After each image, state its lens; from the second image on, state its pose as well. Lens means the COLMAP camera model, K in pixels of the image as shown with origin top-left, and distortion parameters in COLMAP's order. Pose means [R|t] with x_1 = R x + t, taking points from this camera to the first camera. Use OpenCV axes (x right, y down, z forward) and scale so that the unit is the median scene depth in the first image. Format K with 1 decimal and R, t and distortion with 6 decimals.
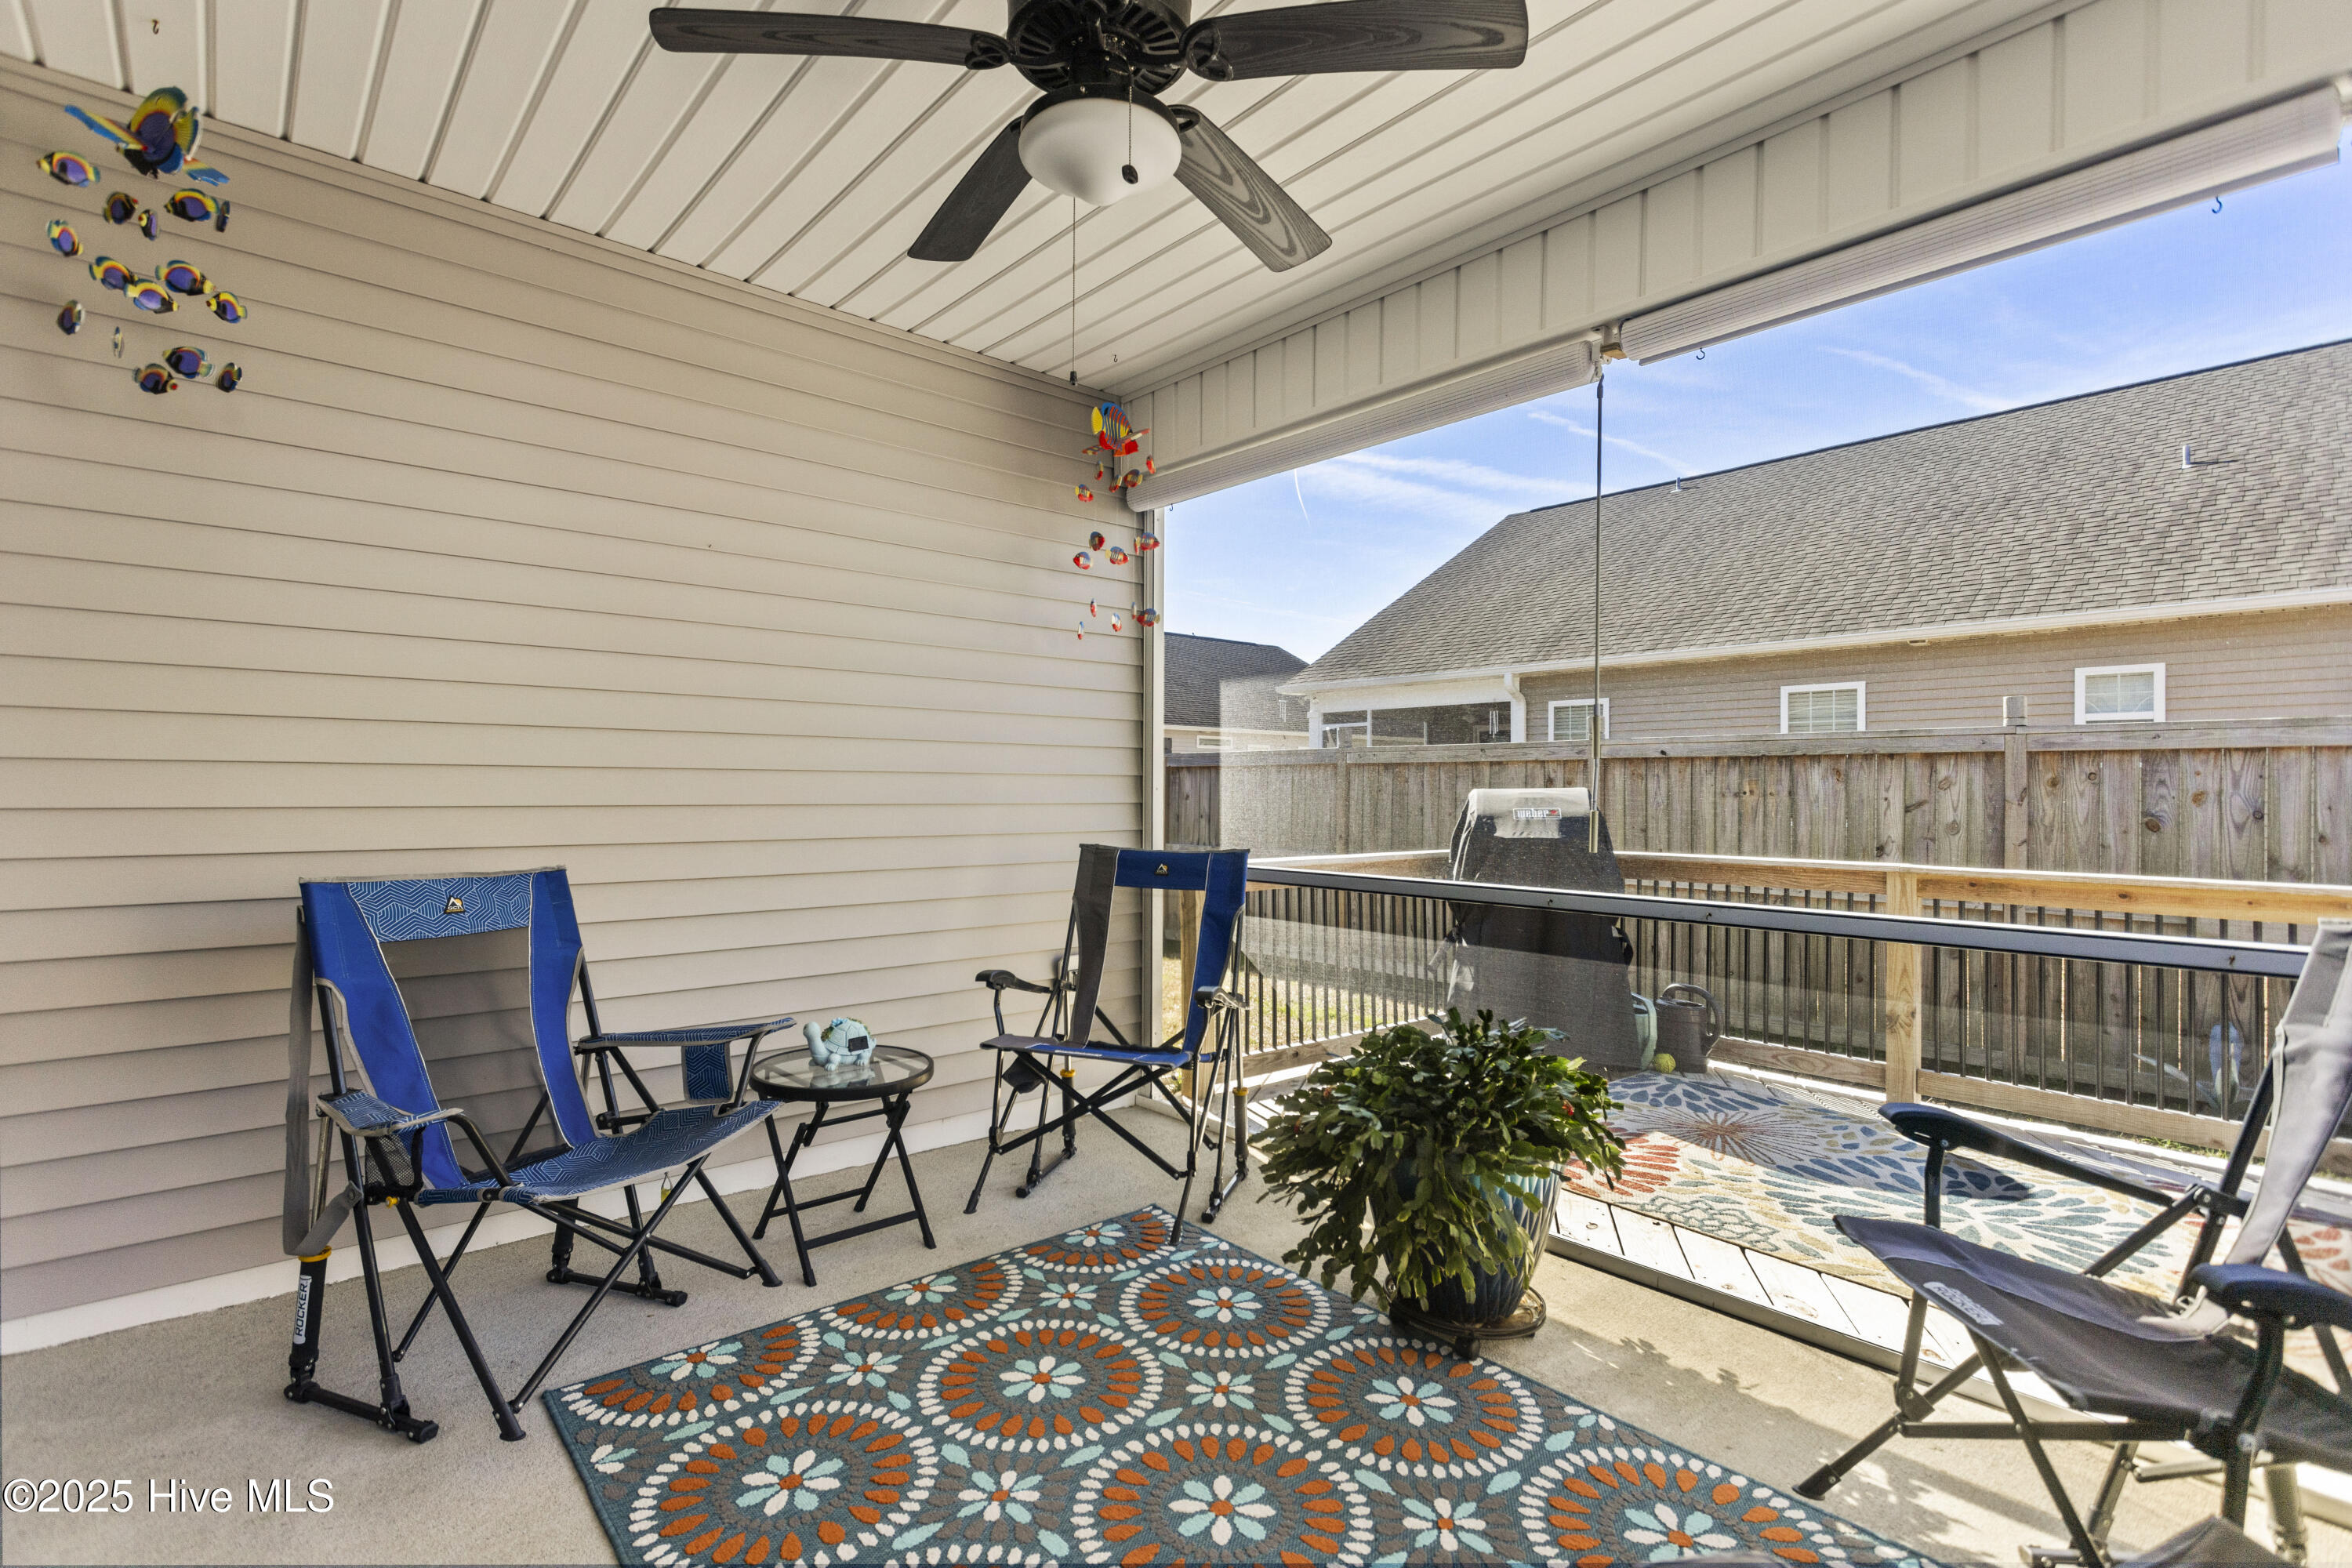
lens RADIAL K [[1109.2, 0, 1146.8], [0, 1109.2, 778.2], [0, 0, 1]] dist [0.002028, 0.003051]
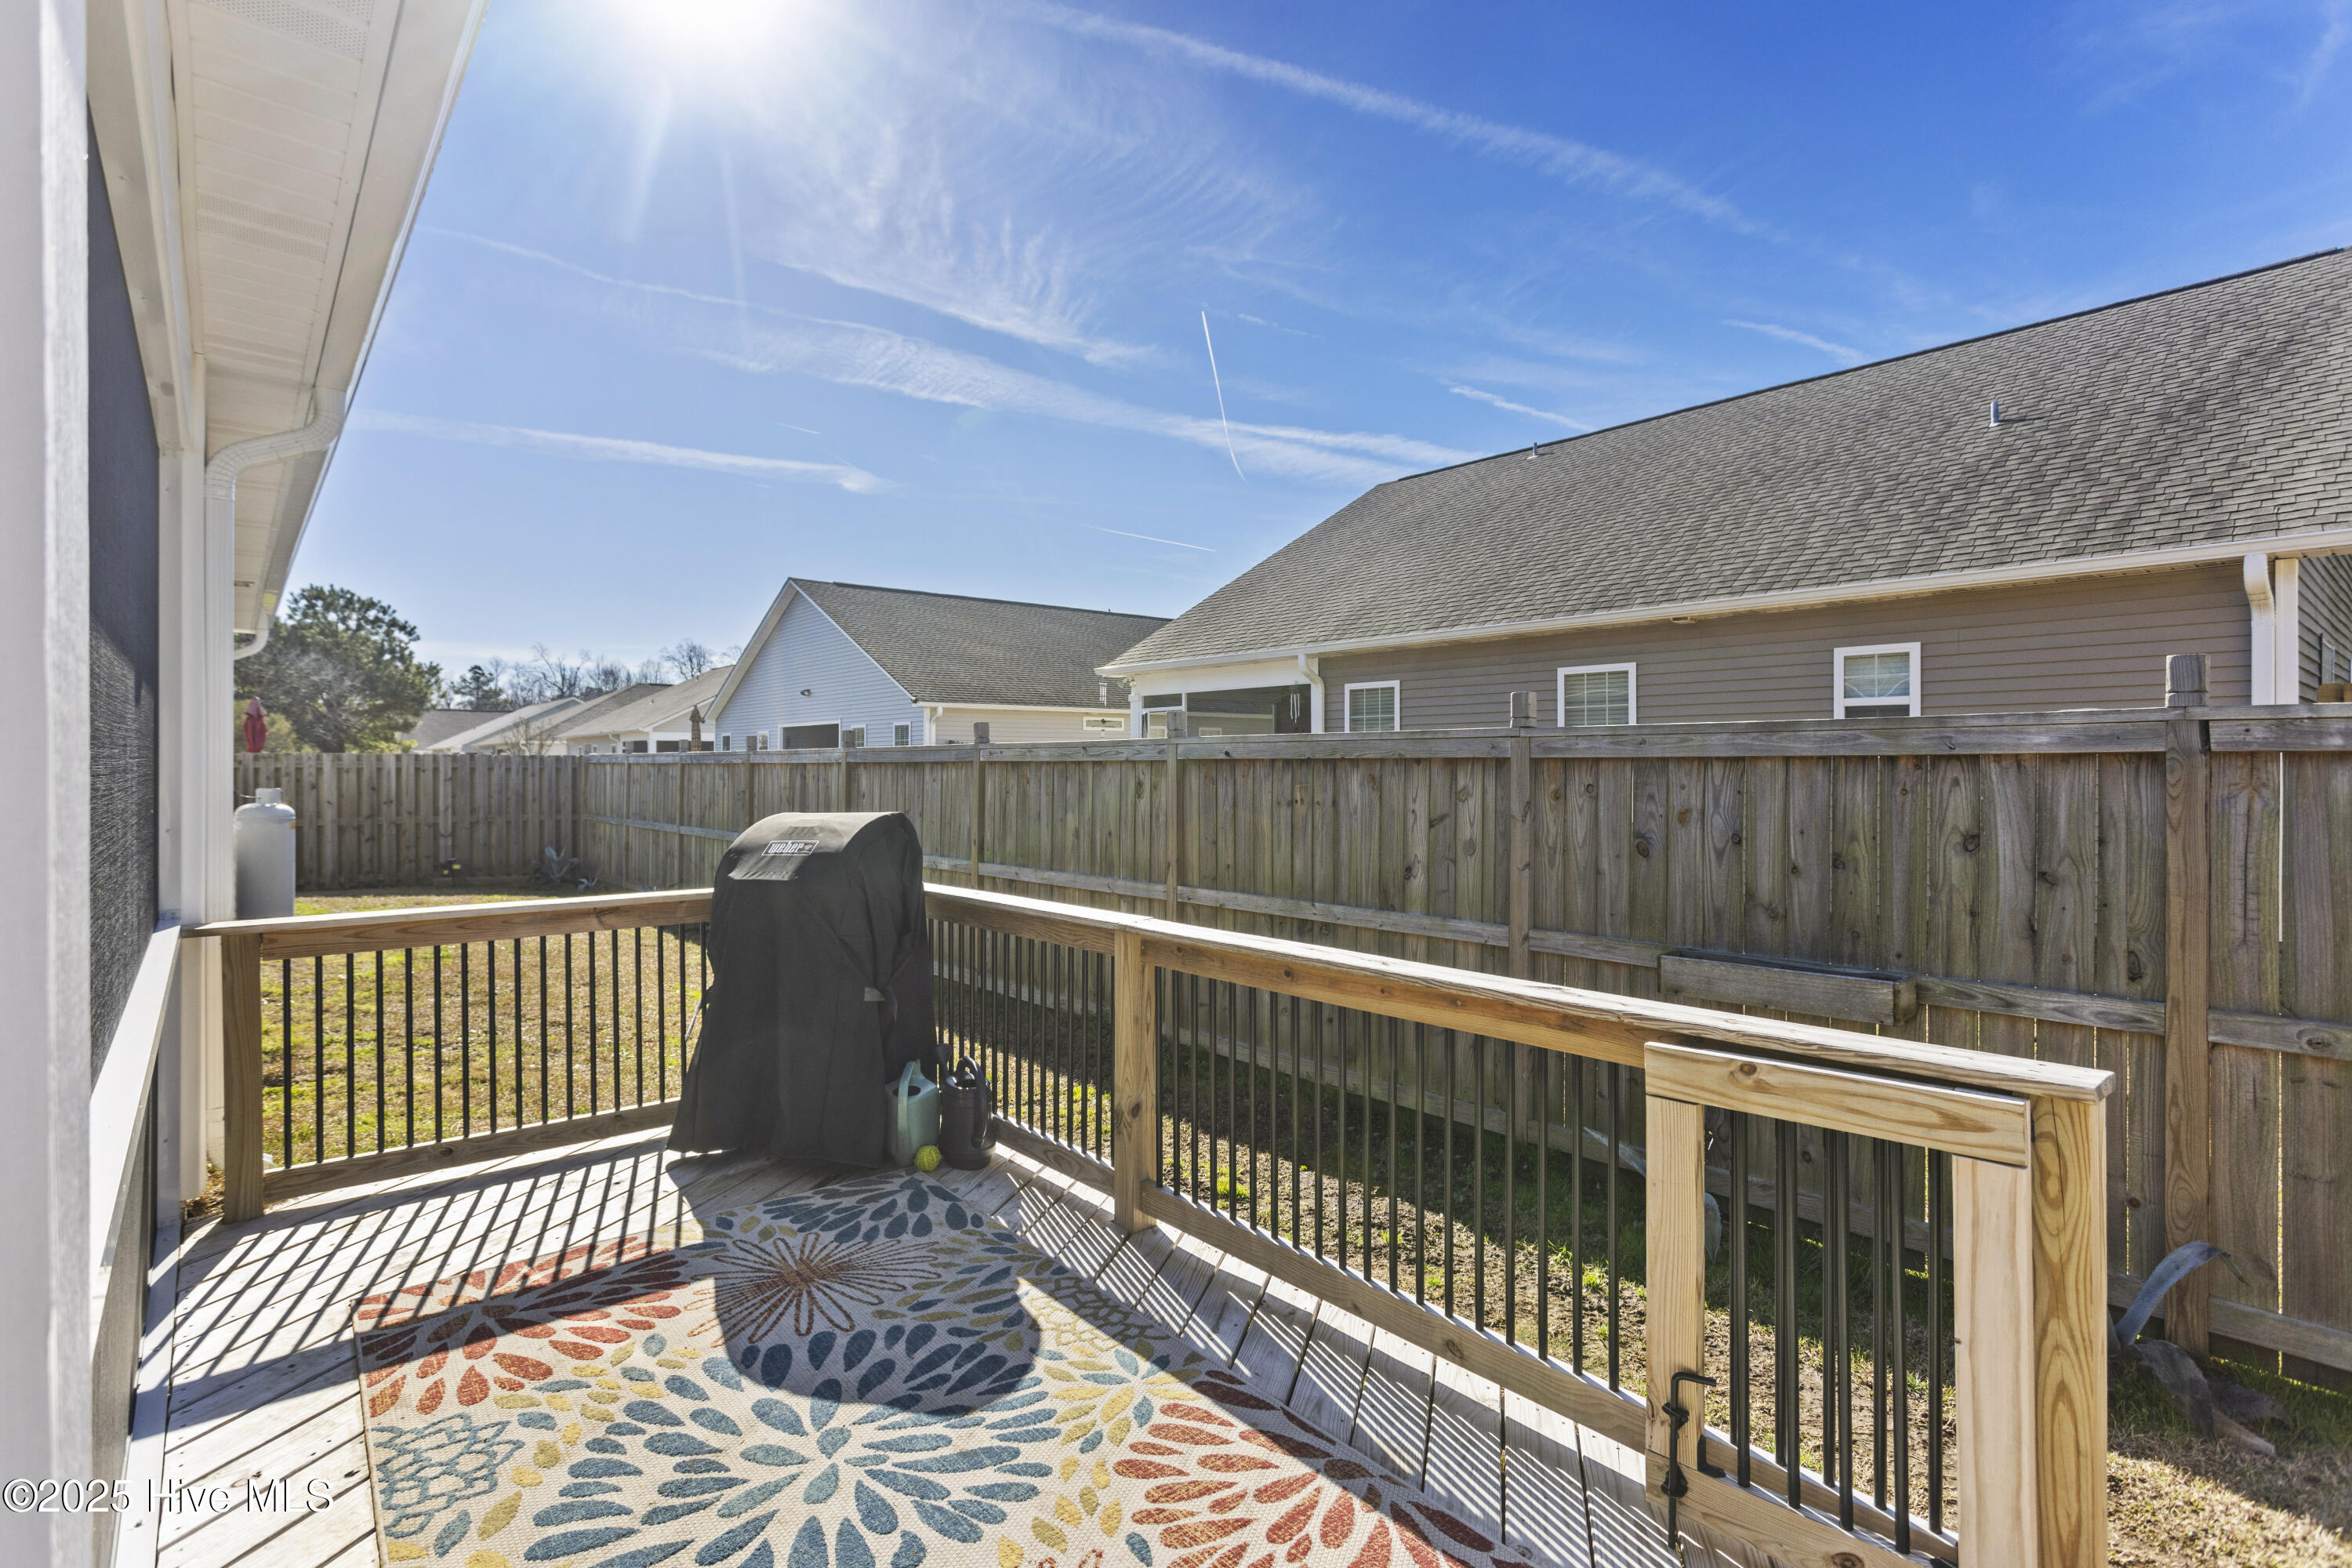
lens RADIAL K [[1109.2, 0, 1154.9], [0, 1109.2, 768.6], [0, 0, 1]] dist [0.002028, 0.003051]
pose [[0.999940, -0.005688, -0.009404, 0.493709], [0.005818, 0.999887, 0.013831, -0.028011], [0.009324, -0.013885, 0.999860, 0.152452]]
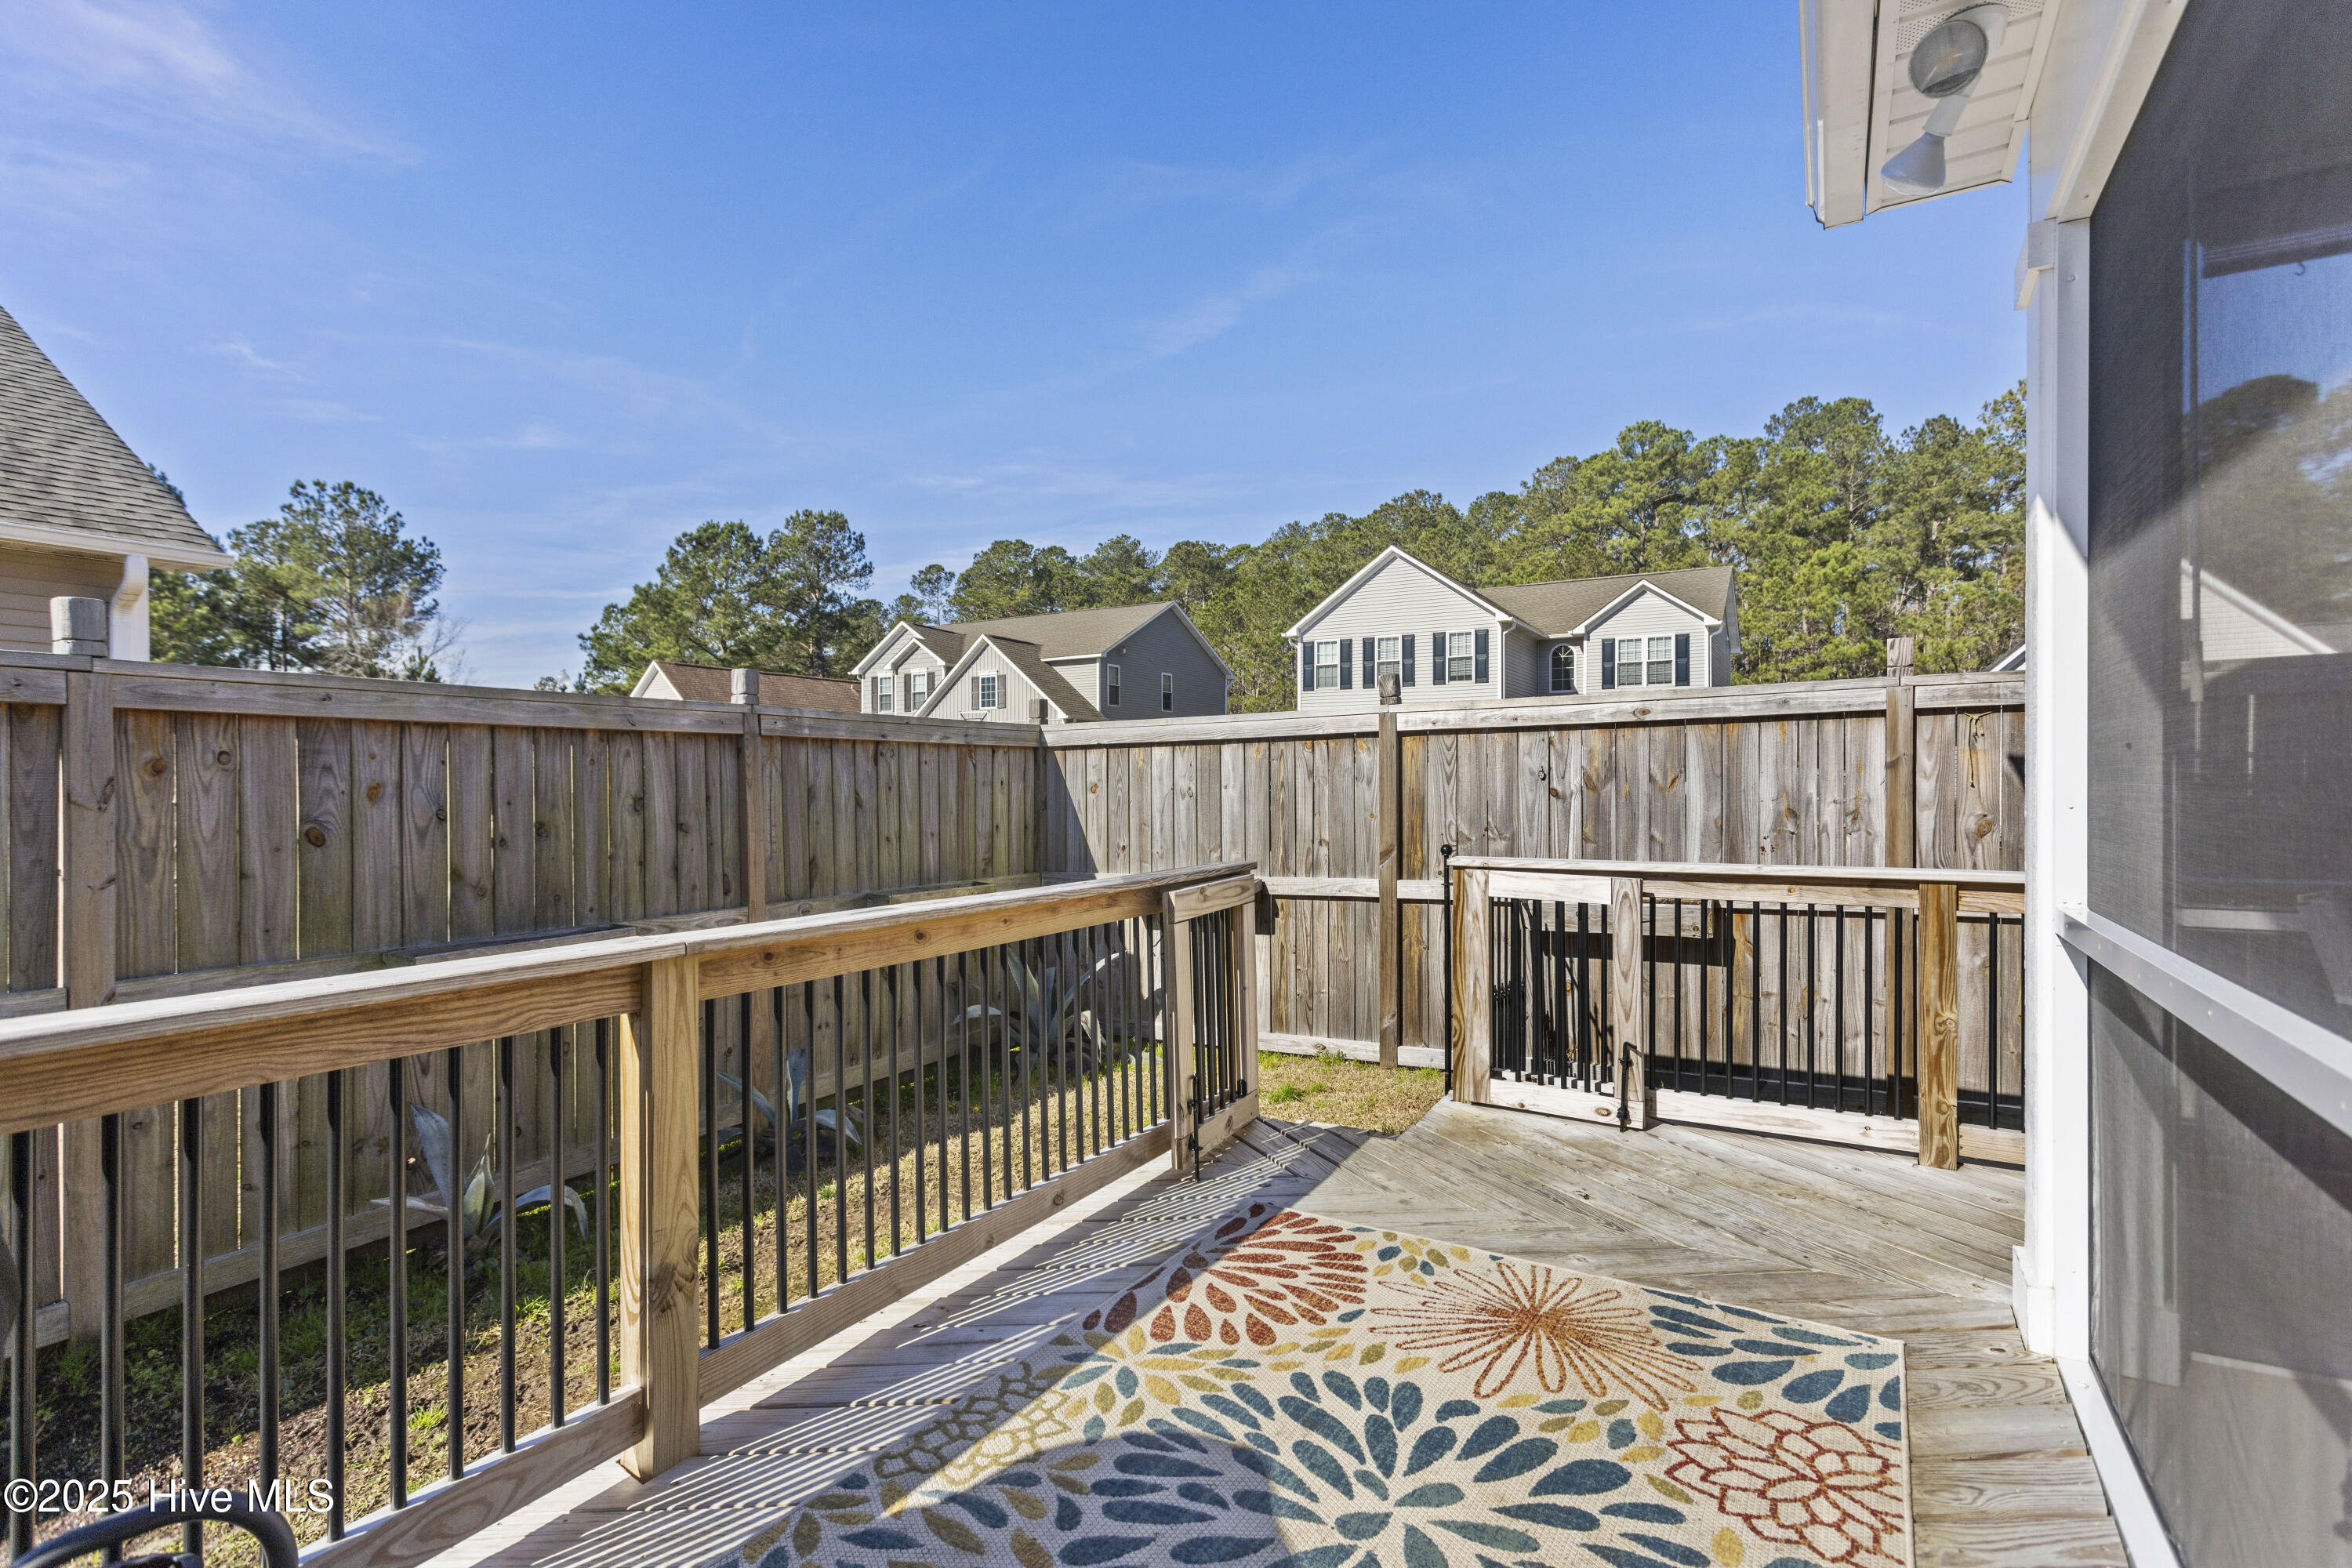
lens RADIAL K [[1109.2, 0, 1198.0], [0, 1109.2, 788.3], [0, 0, 1]] dist [0.002028, 0.003051]
pose [[-0.333700, -0.005819, 0.942661, 0.119447], [-0.007351, 0.999967, 0.003571, 0.007935], [-0.942651, -0.005738, -0.333731, 0.663358]]
